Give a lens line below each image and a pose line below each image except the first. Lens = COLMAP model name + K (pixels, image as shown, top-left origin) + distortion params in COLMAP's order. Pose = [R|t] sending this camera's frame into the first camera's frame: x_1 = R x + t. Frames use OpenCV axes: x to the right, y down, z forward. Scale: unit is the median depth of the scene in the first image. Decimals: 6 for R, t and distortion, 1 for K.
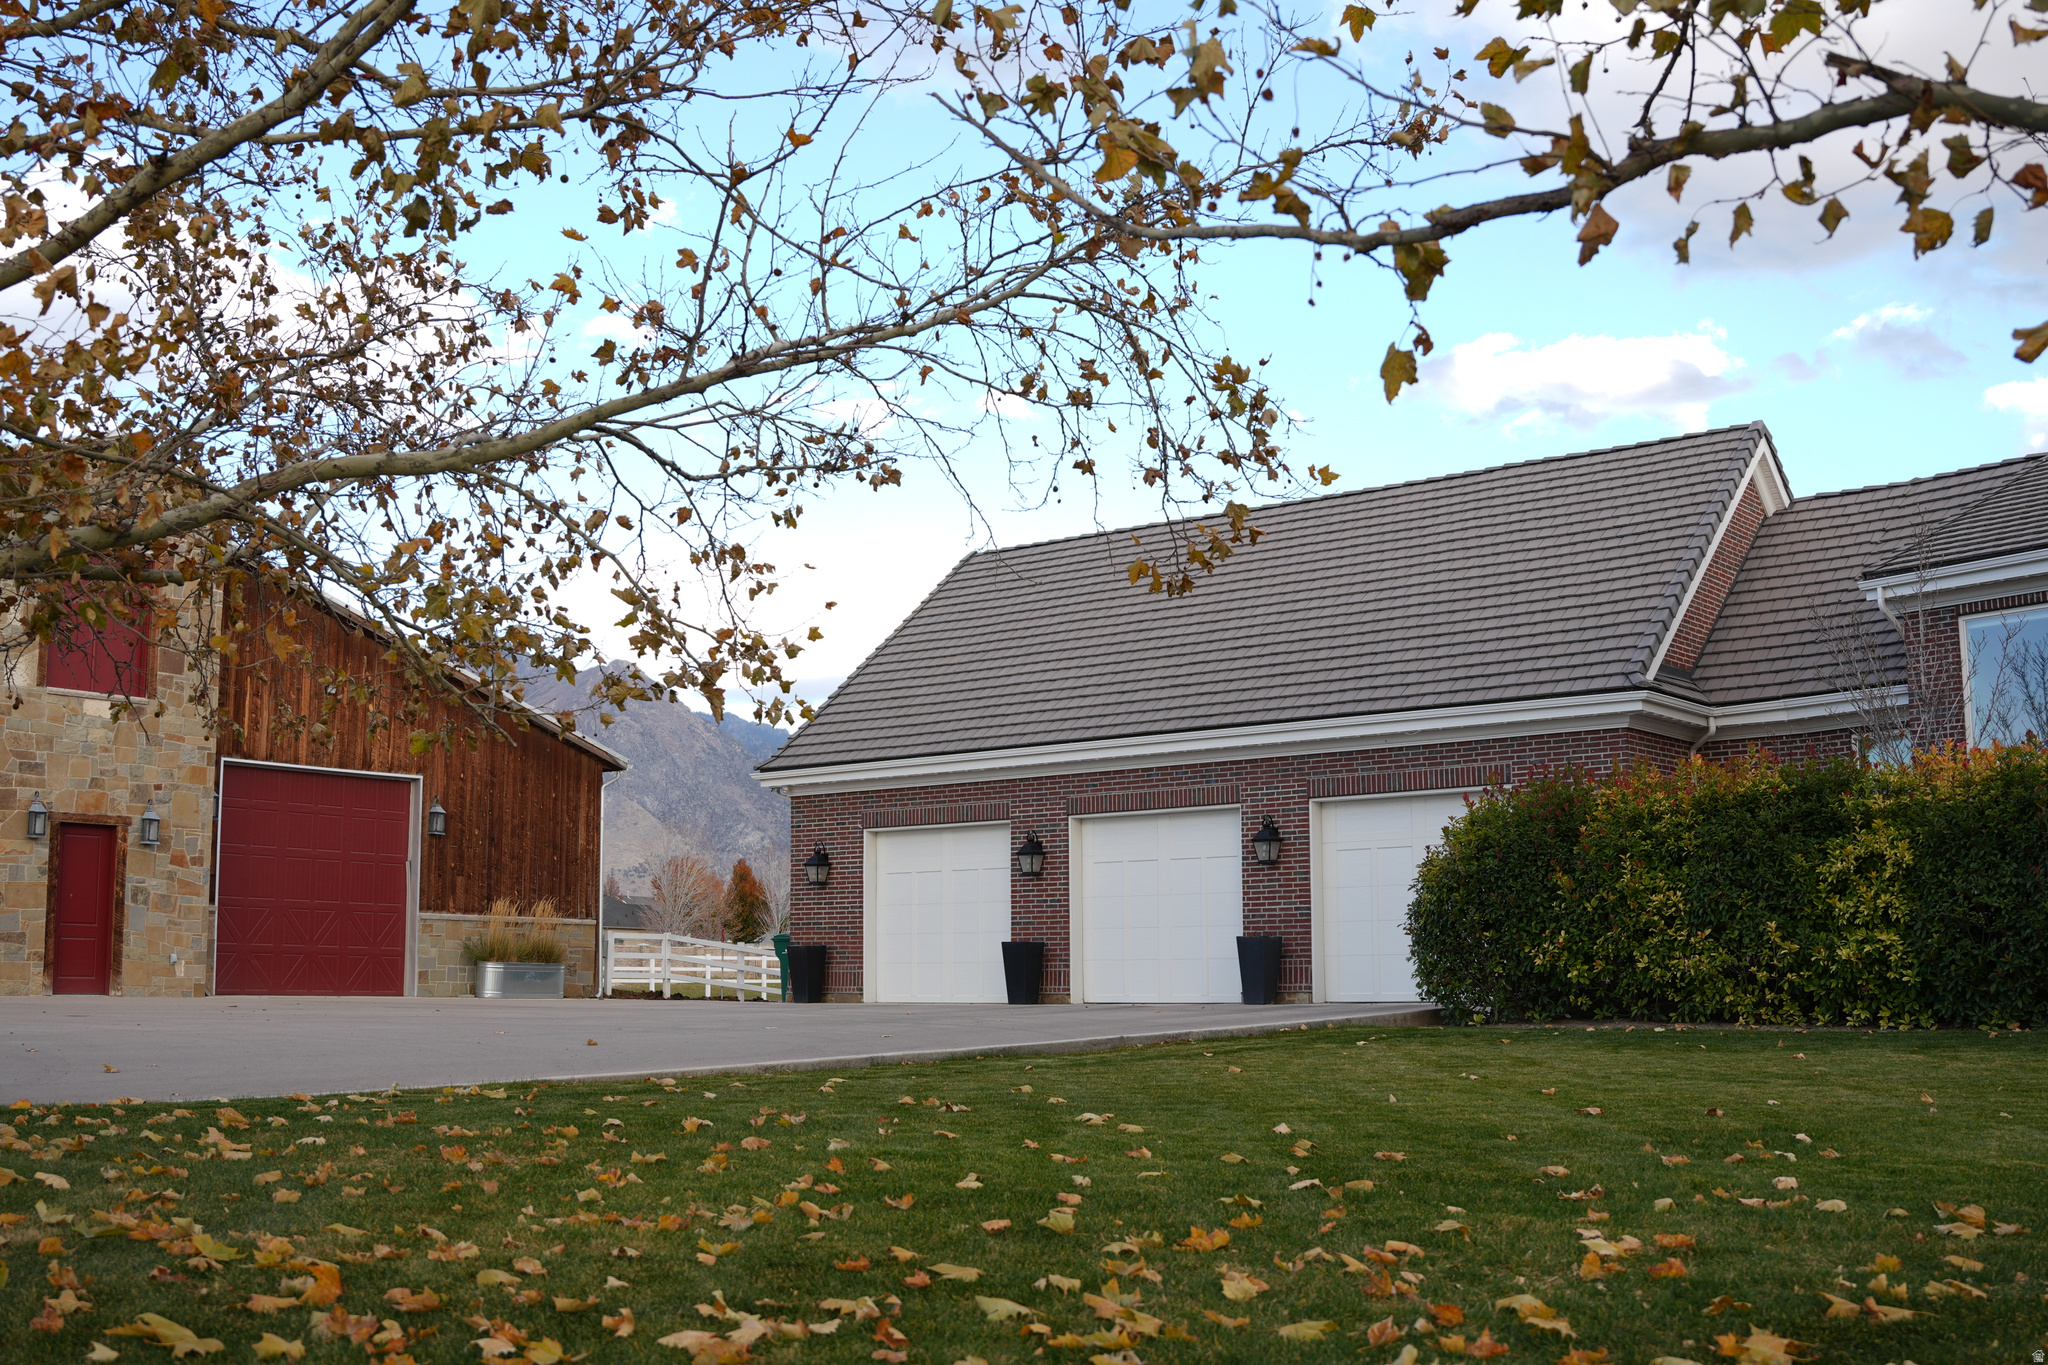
lens RADIAL K [[2118.7, 0, 1024.0], [0, 2118.7, 682.5], [0, 0, 1]] dist [-0.156177, 0.001252]
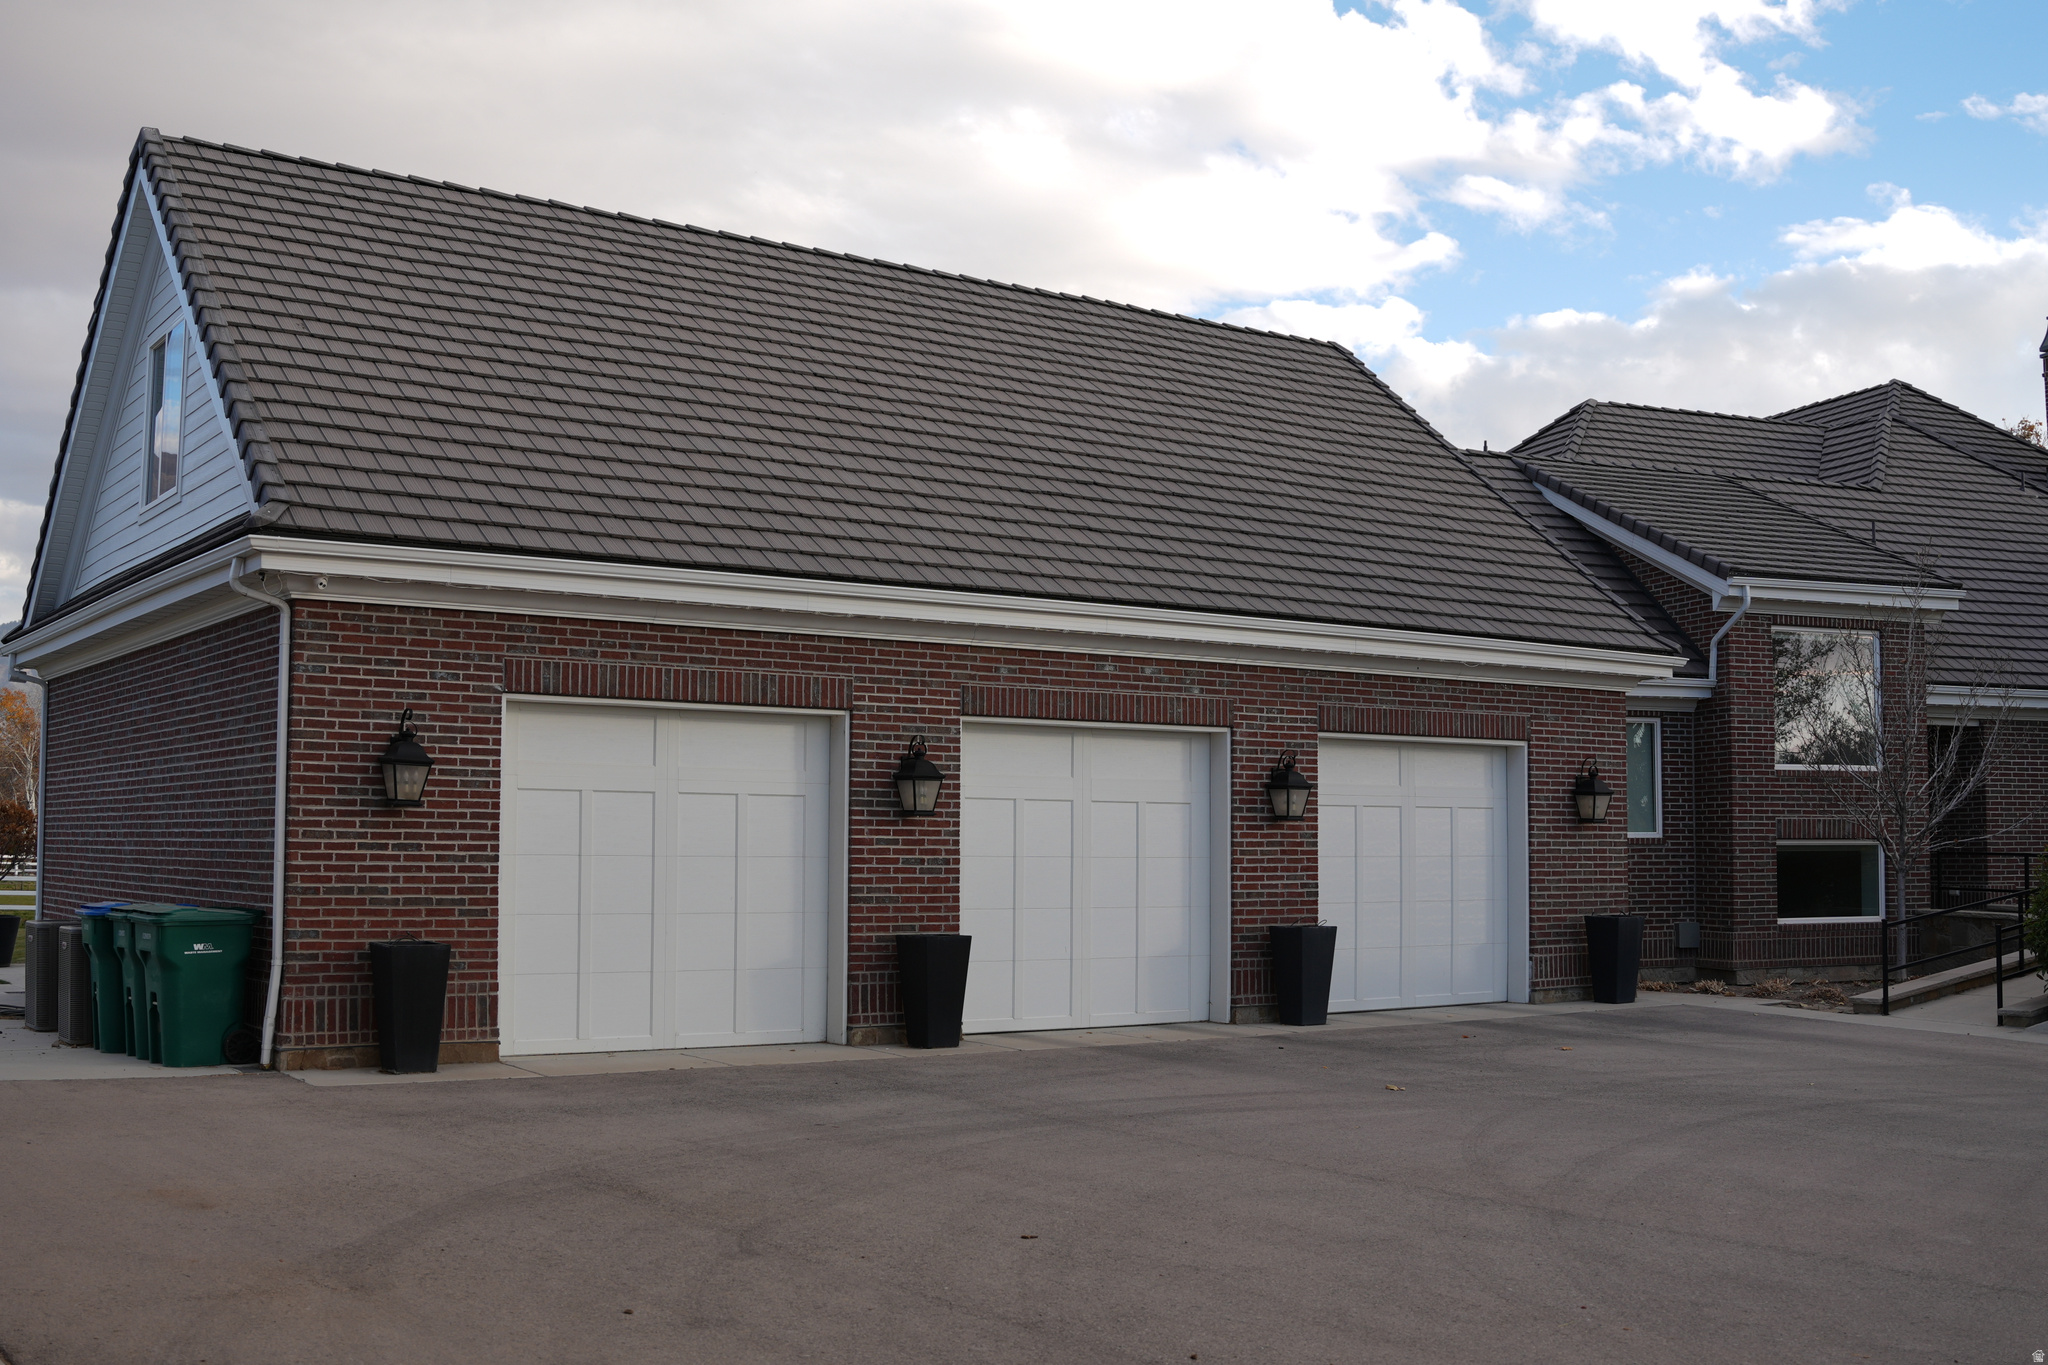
lens RADIAL K [[2118.7, 0, 1024.0], [0, 2118.7, 682.5], [0, 0, 1]] dist [-0.156177, 0.001252]
pose [[0.278250, 0.088219, 0.956449, -0.527106], [-0.136288, 0.989324, -0.051602, 0.080554], [-0.950791, -0.115994, 0.287302, 0.807651]]
